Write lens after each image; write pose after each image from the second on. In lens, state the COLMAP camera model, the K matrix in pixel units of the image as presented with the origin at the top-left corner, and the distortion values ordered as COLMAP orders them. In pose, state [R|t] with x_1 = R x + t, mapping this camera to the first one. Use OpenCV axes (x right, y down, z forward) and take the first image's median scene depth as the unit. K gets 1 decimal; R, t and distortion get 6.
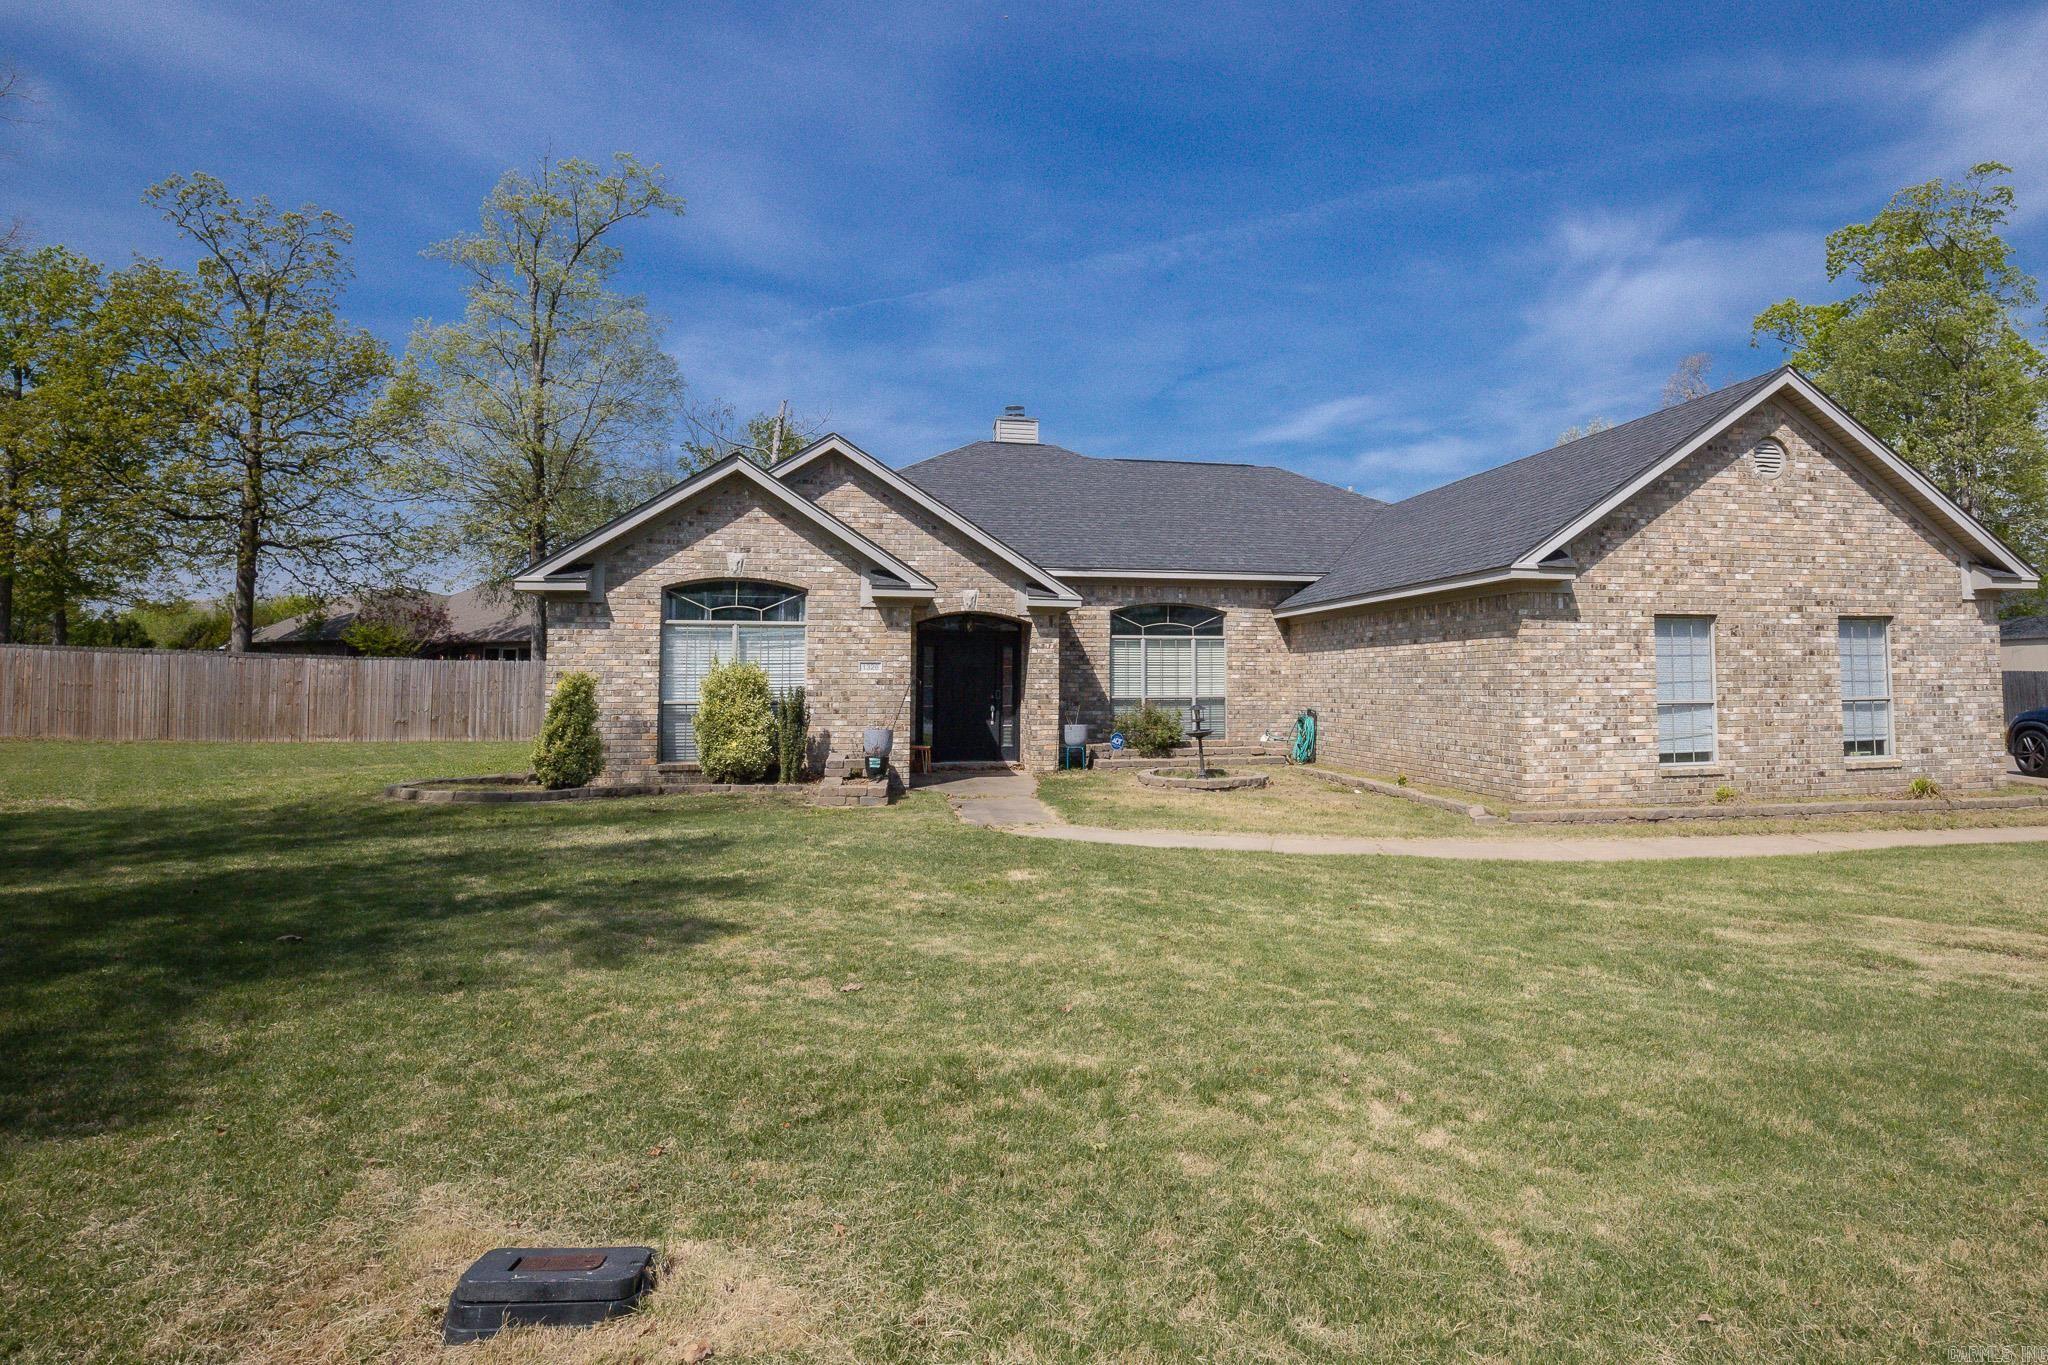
lens RADIAL K [[1059.7, 0, 1145.8], [0, 1059.7, 615.3], [0, 0, 1]] dist [-0.031948, 0.000939]
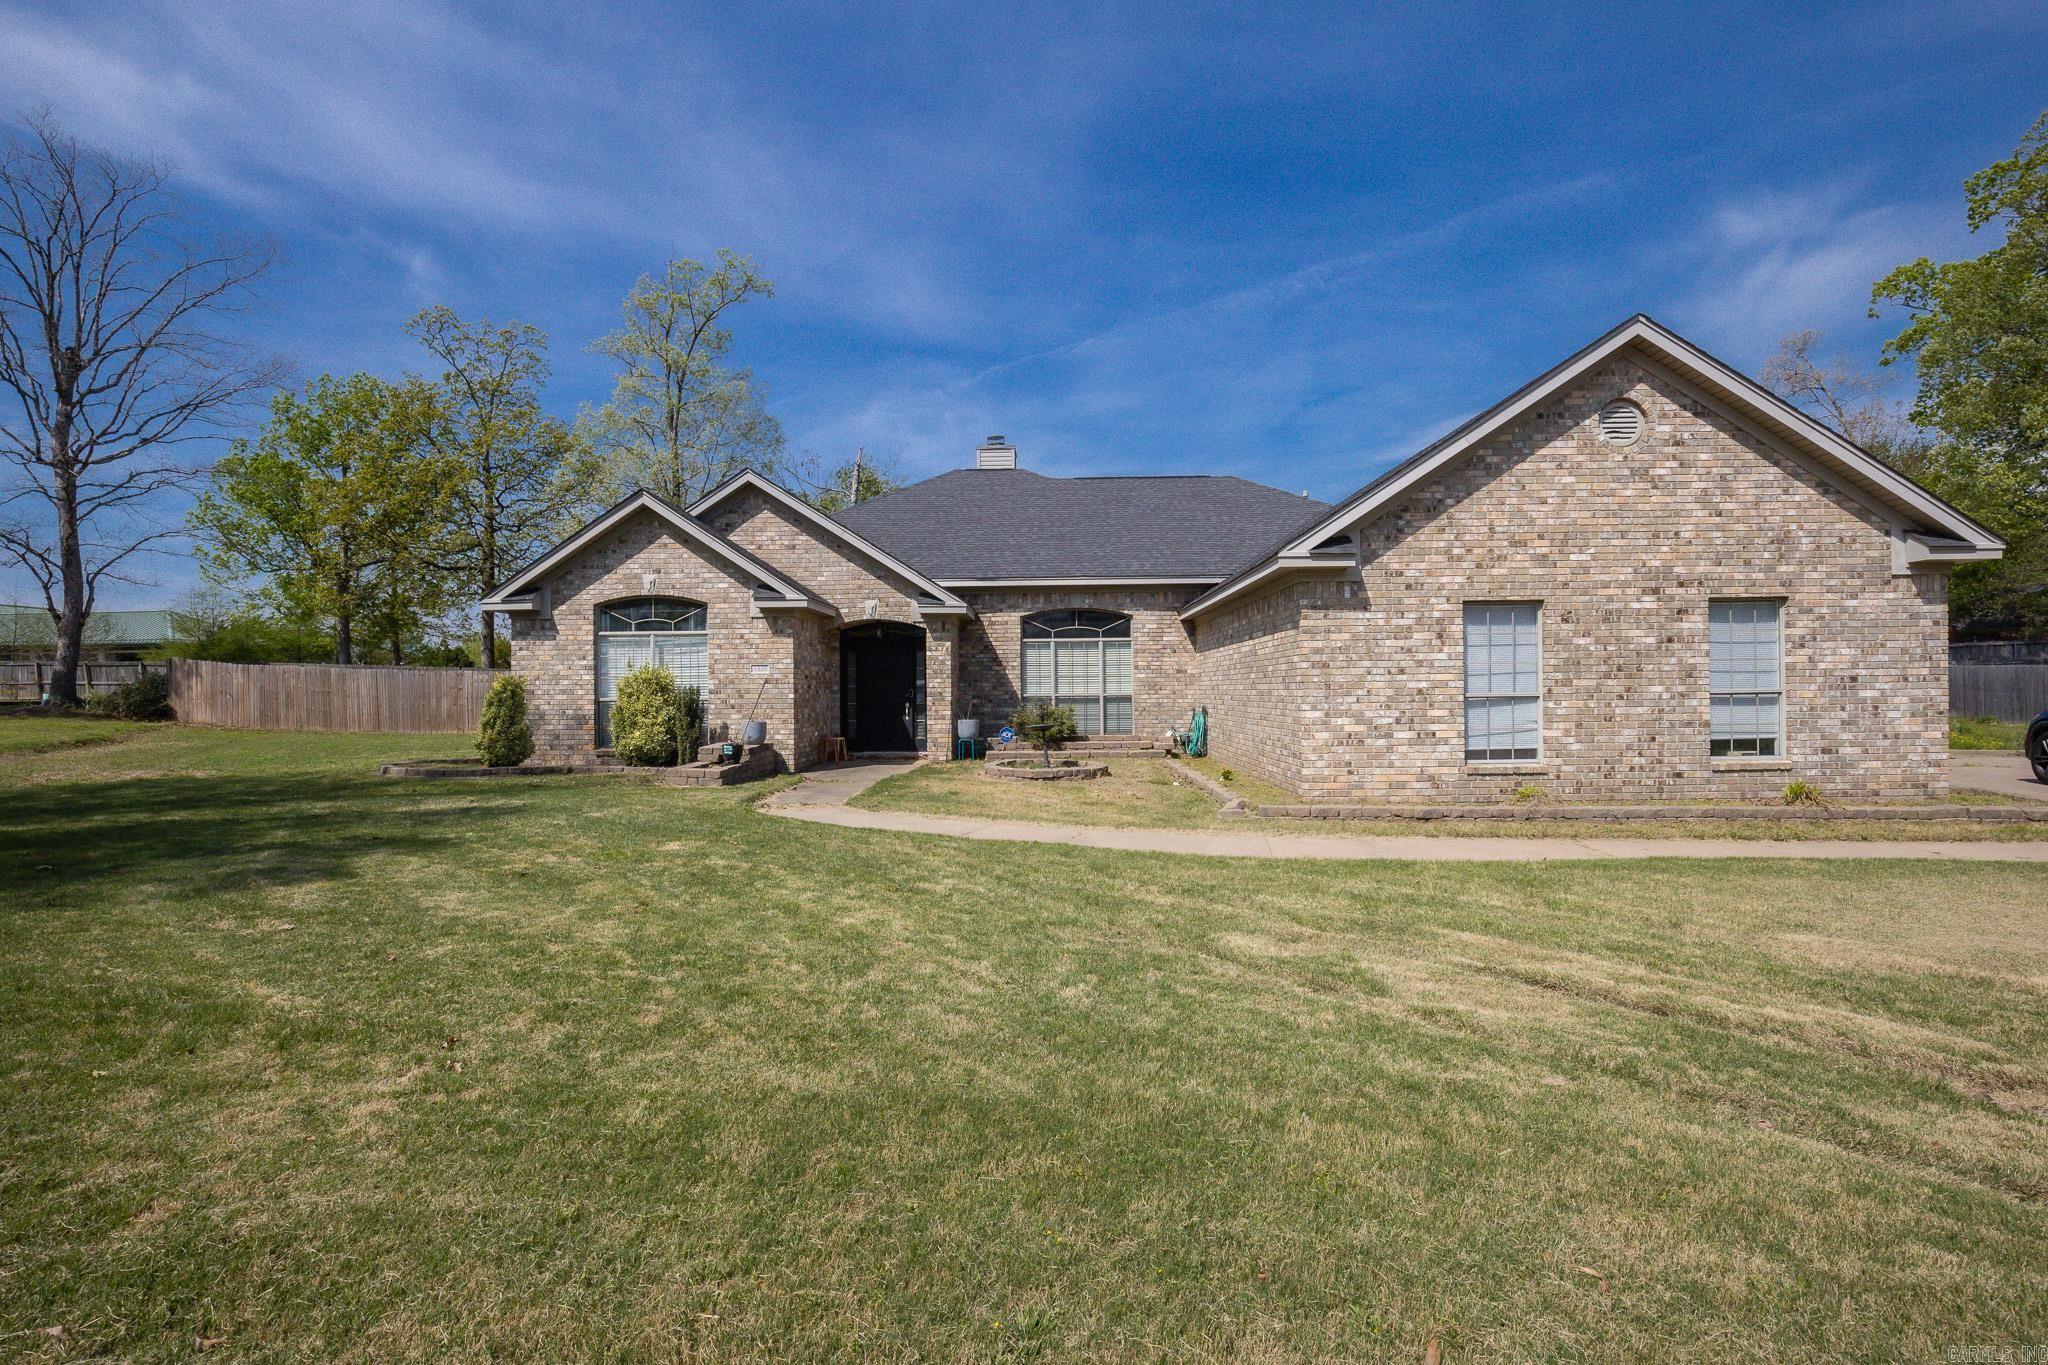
lens RADIAL K [[933.3, 0, 1019.0], [0, 933.3, 690.9], [0, 0, 1]] dist [-0.034845, 0.006388]
pose [[0.964651, -0.005646, -0.263471, 0.297027], [0.022985, 0.997763, 0.062773, 0.016634], [0.262527, -0.066610, 0.962623, 0.094301]]
